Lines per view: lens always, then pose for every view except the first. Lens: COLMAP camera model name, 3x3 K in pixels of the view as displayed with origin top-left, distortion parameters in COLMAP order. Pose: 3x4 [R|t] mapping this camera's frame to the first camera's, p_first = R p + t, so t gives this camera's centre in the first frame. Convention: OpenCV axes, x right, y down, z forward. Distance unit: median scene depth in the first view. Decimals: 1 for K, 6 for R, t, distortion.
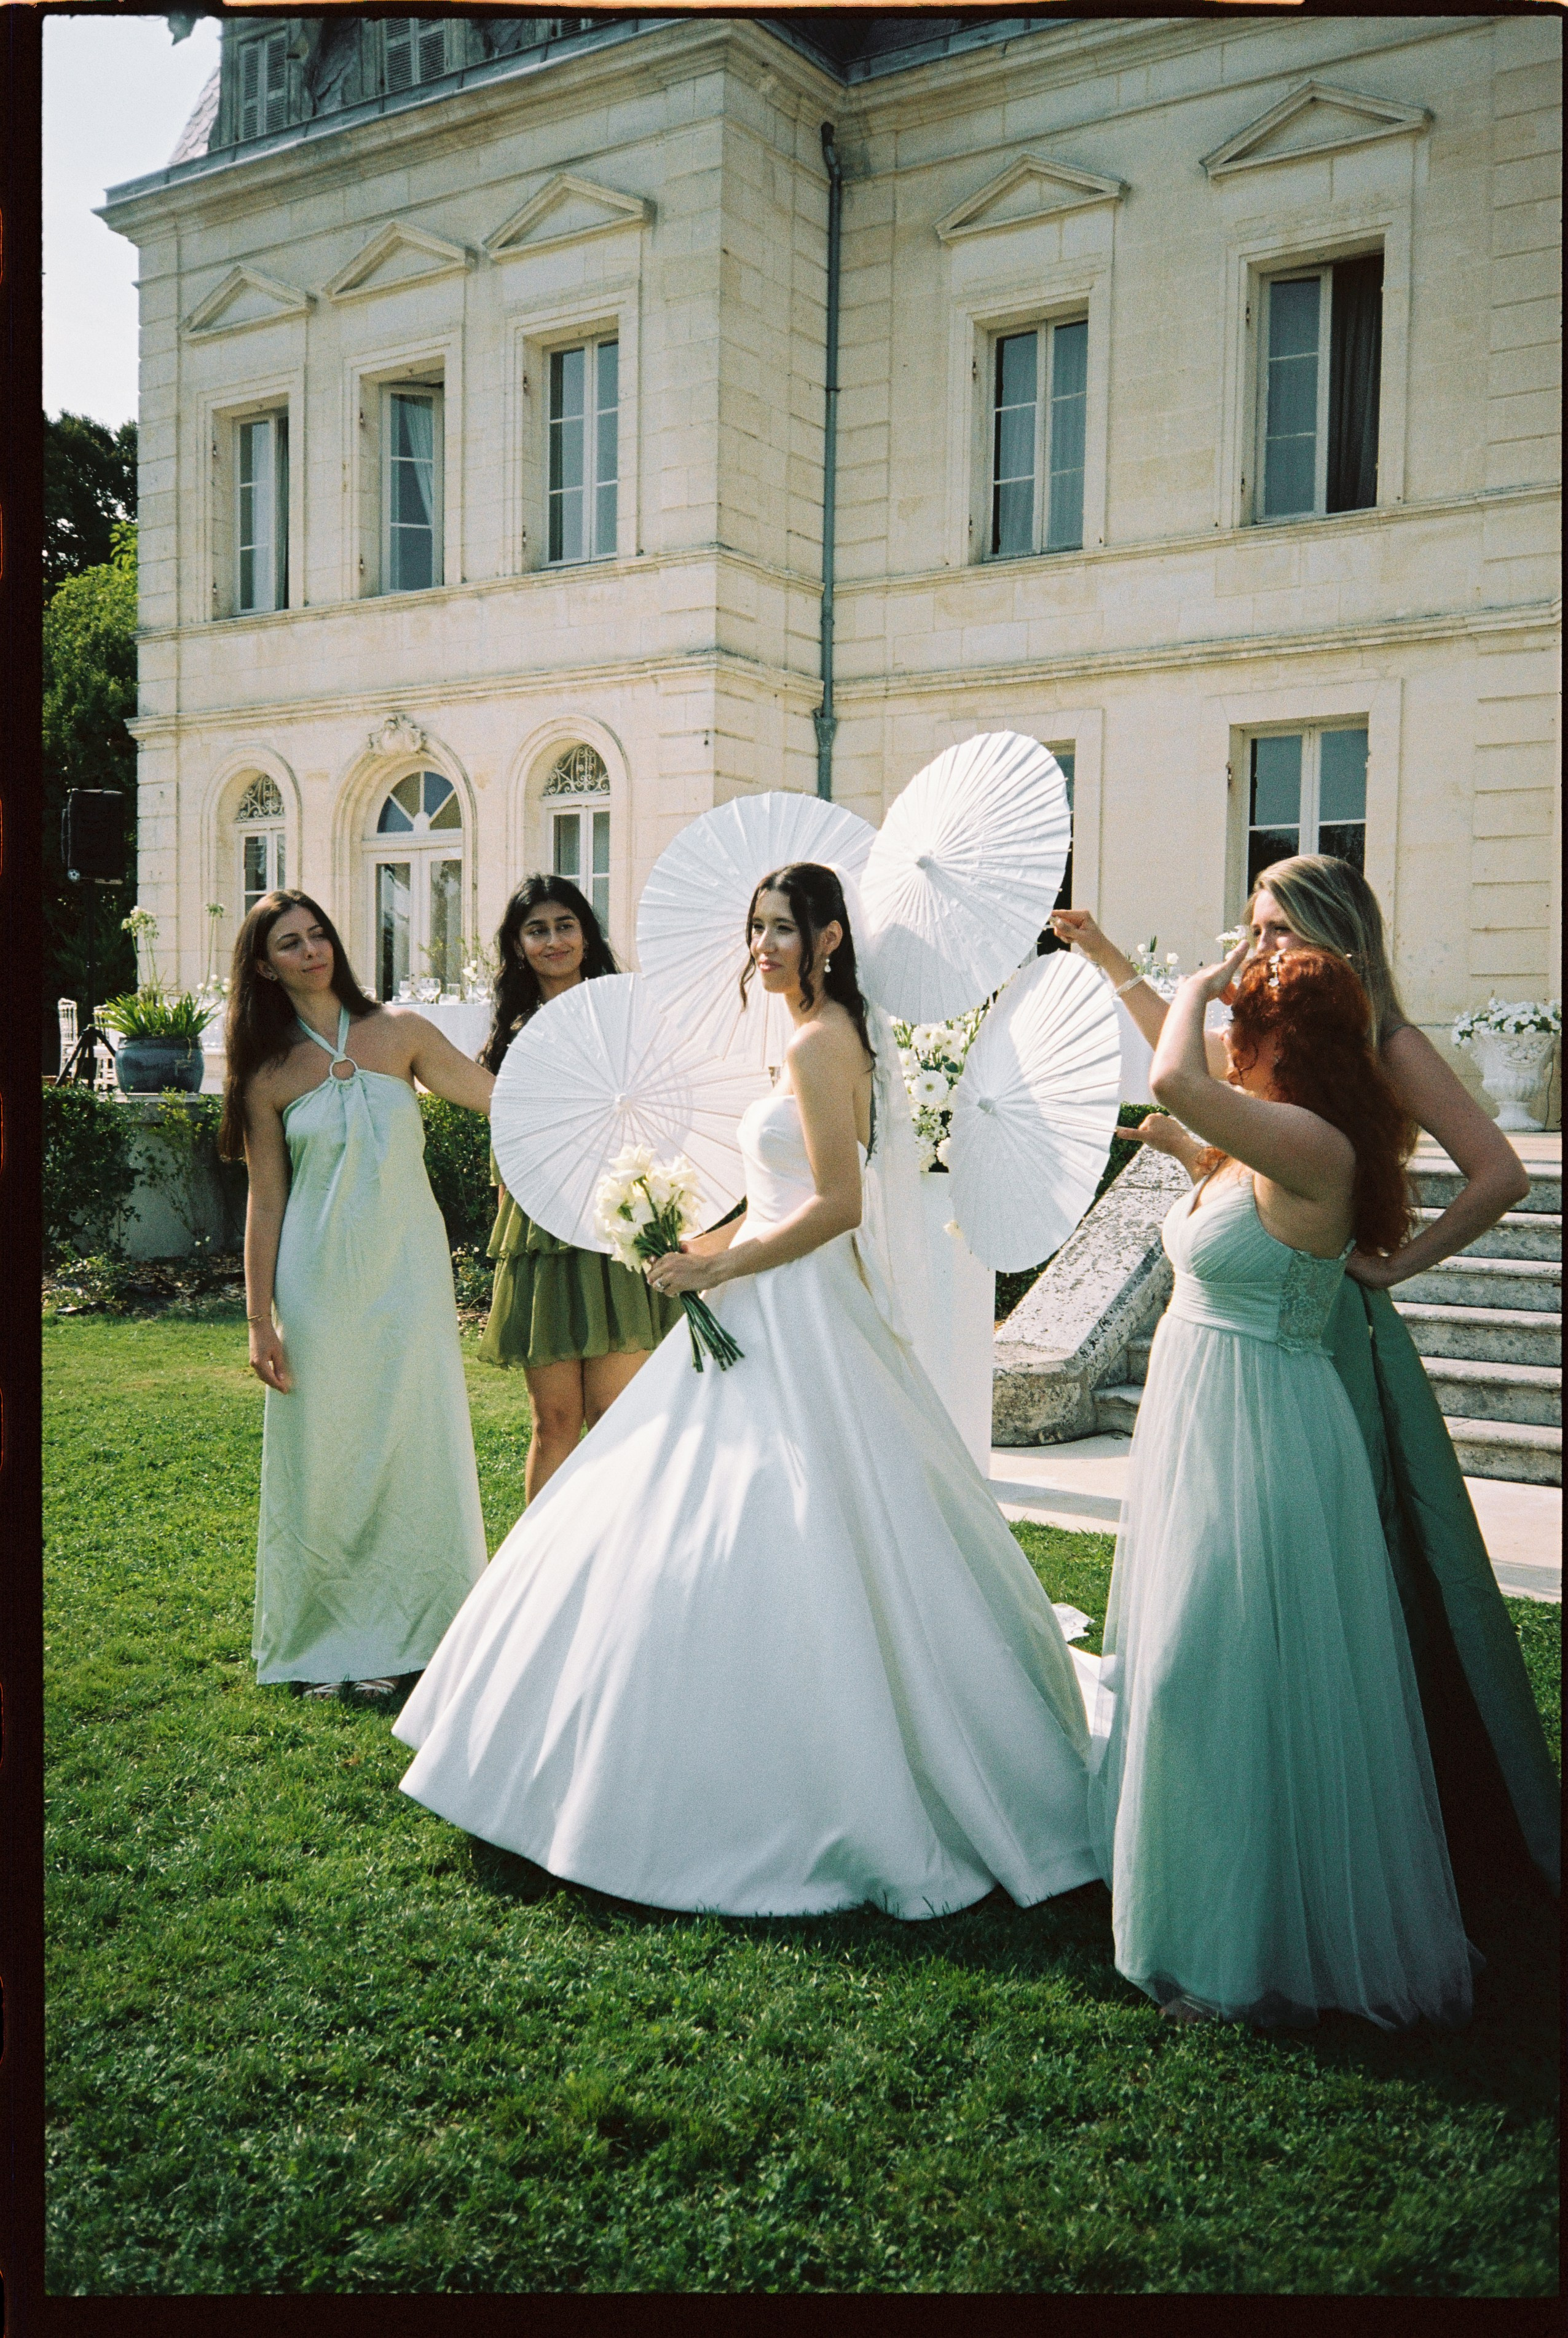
lens RADIAL K [[2151.4, 0, 782.1], [0, 2151.4, 1147.2], [0, 0, 1]] dist [0.113671, -0.202166]
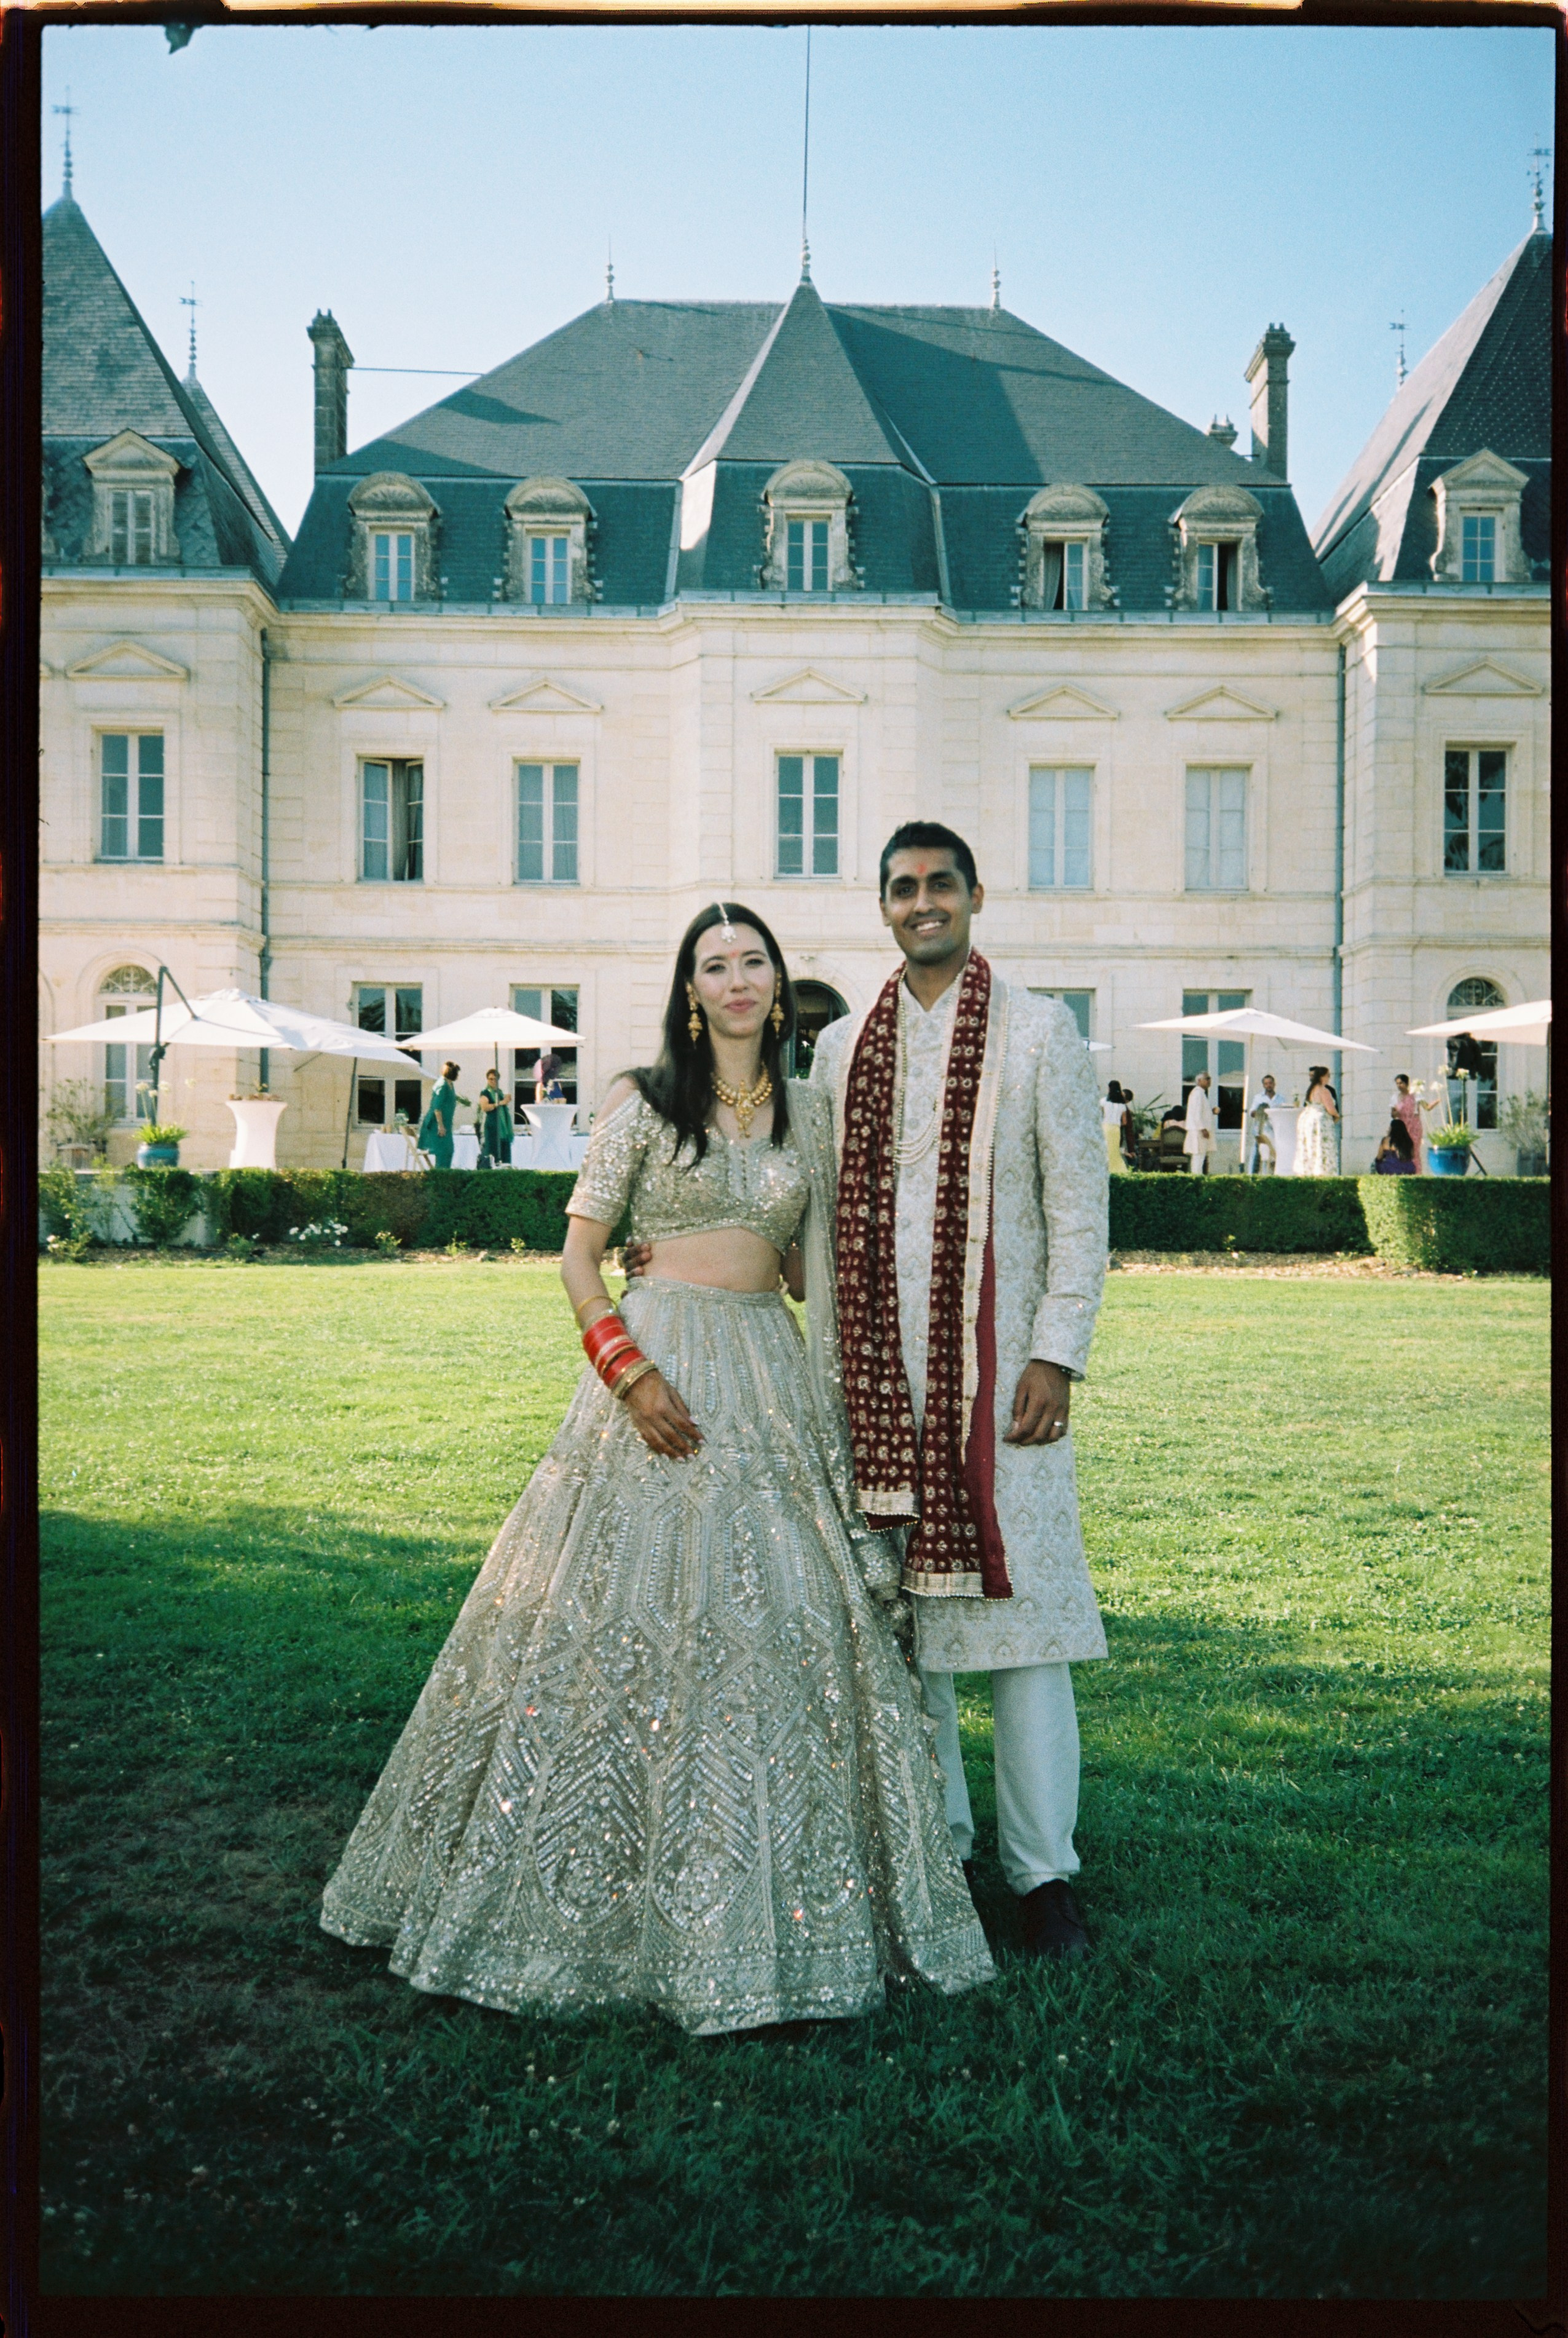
lens RADIAL K [[2578.9, 0, 725.8], [0, 2578.9, 1137.0], [0, 0, 1]] dist [0.071988, -0.043767]
pose [[0.820250, -0.004745, 0.571986, -0.899373], [0.022836, 0.999440, -0.024457, 0.008630], [-0.571549, 0.033123, 0.819899, -0.959779]]
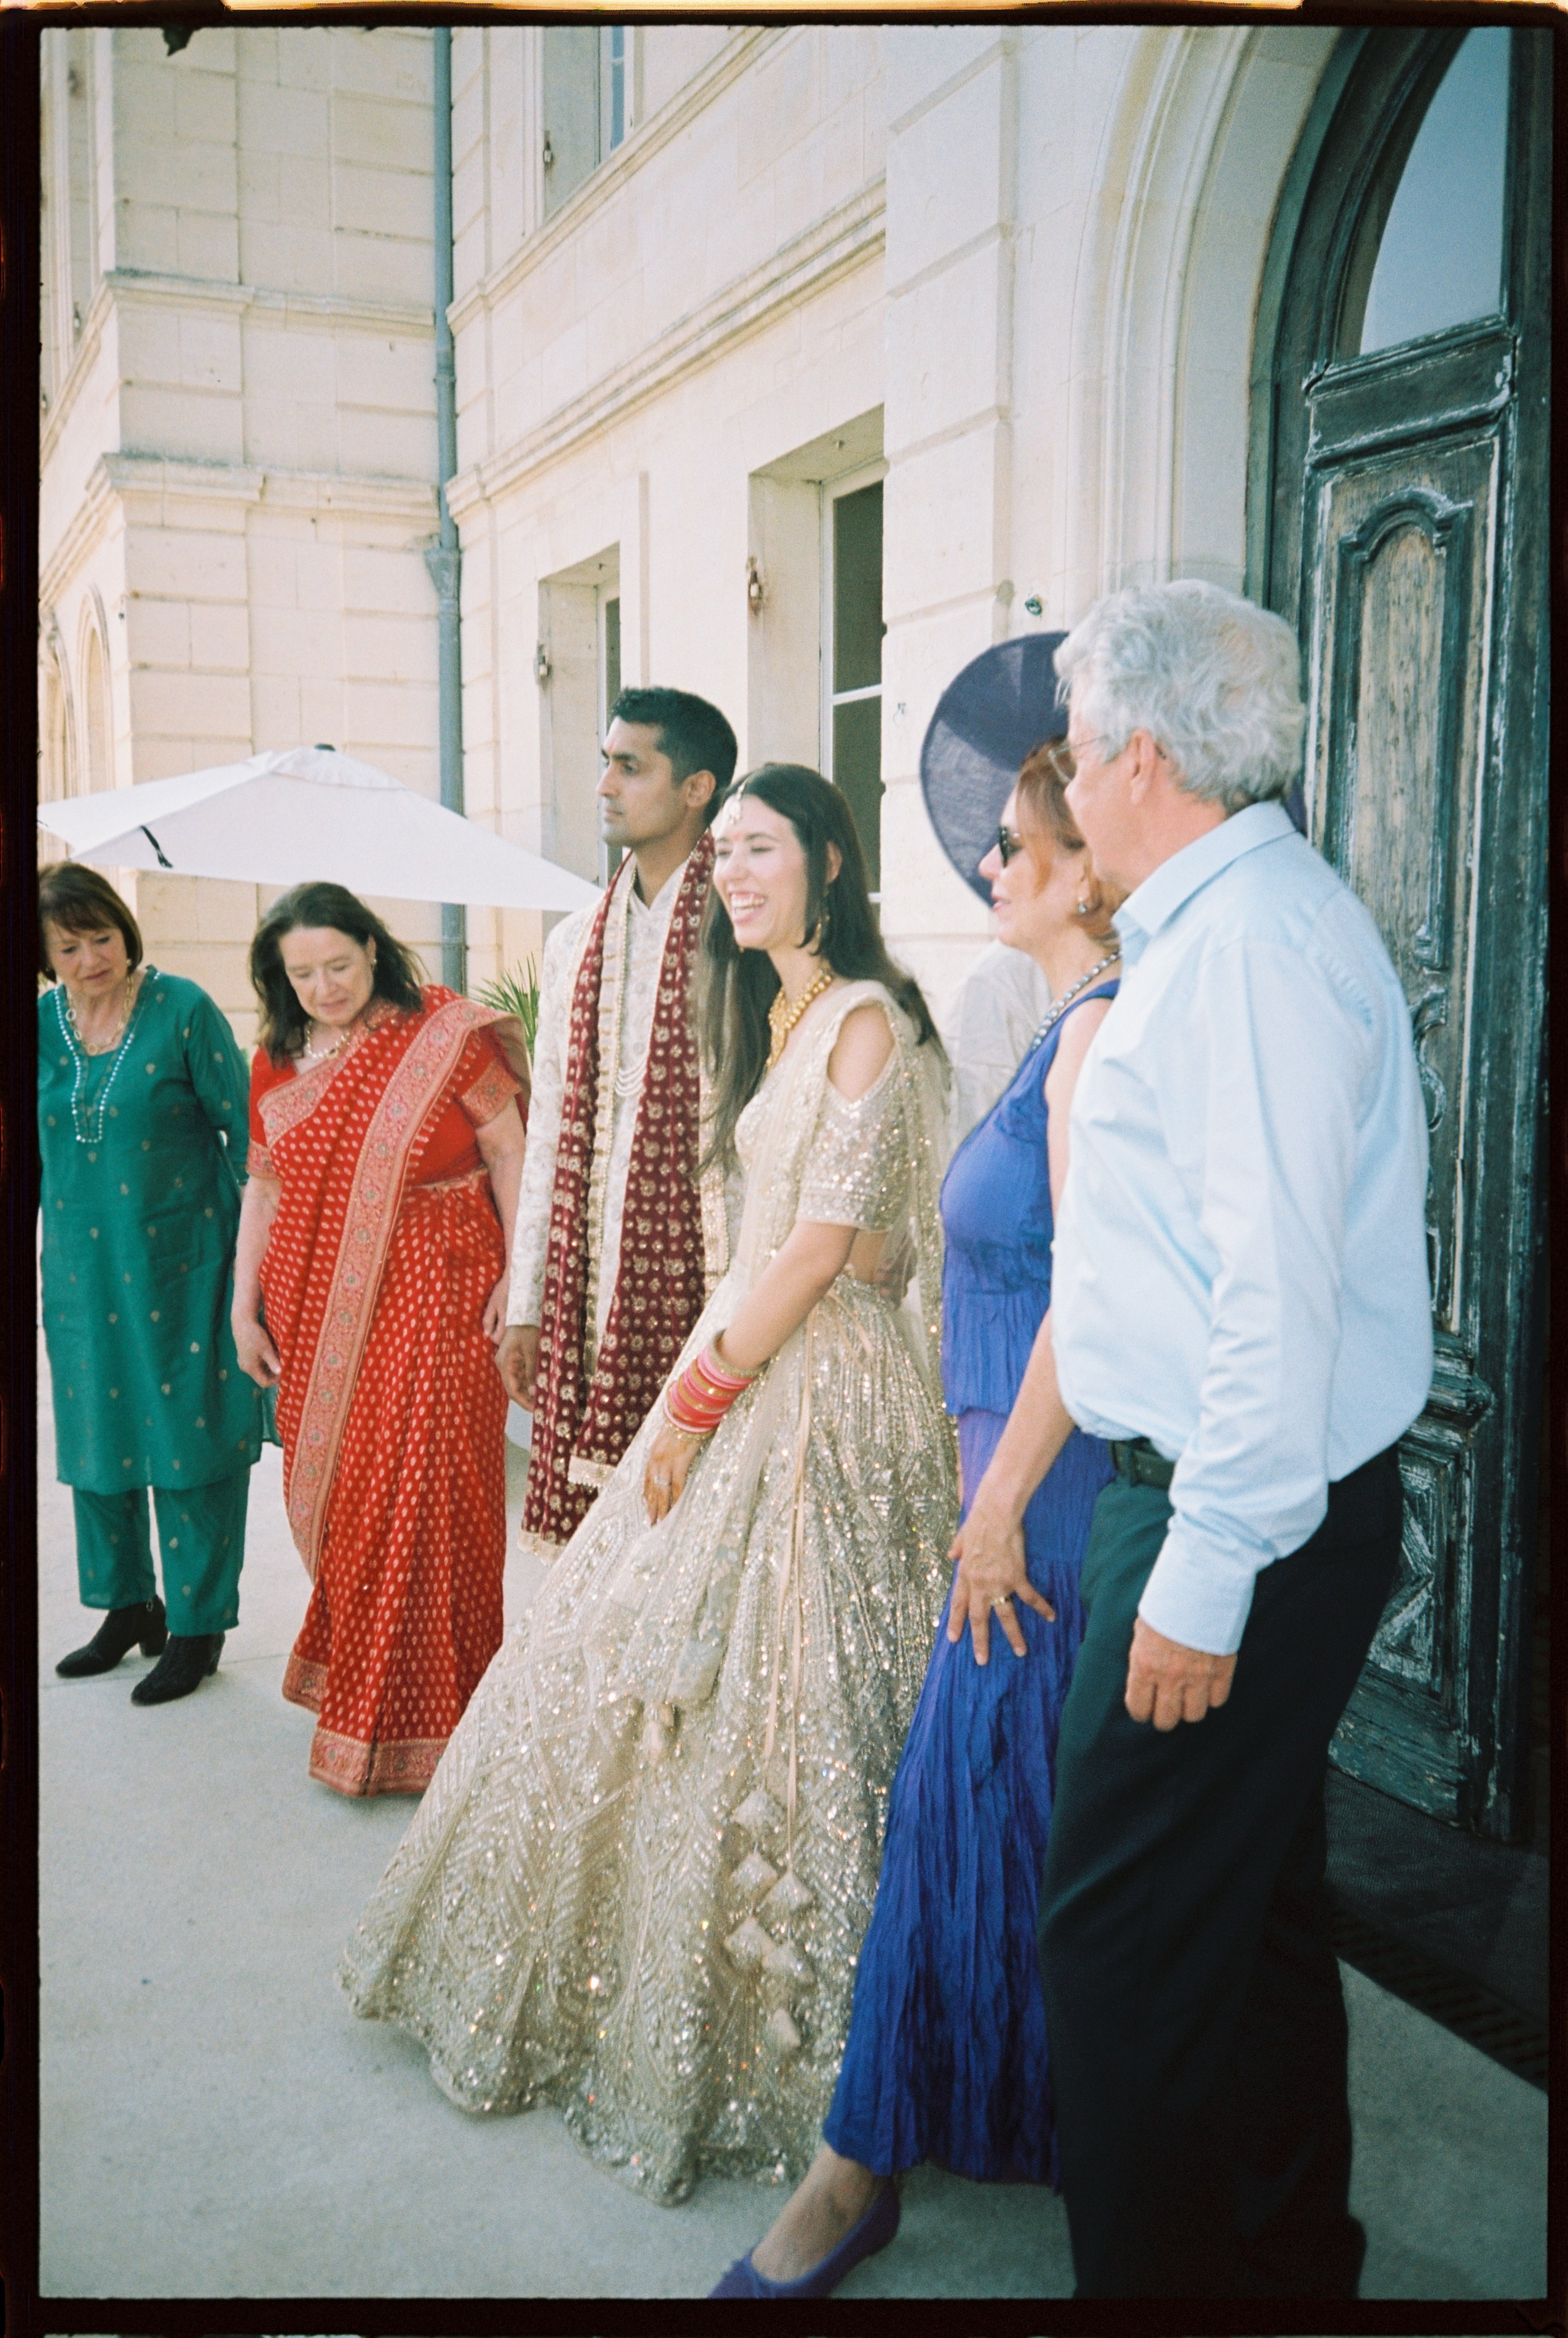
lens RADIAL K [[2080.9, 0, 784.0], [0, 2080.9, 1169.0], [0, 0, 1]] dist [0.106480, -0.162814]
pose [[0.861147, 0.032085, -0.507343, 0.403529], [0.005591, 0.997348, 0.072564, -0.073625], [0.508326, -0.065325, 0.858684, 0.559304]]
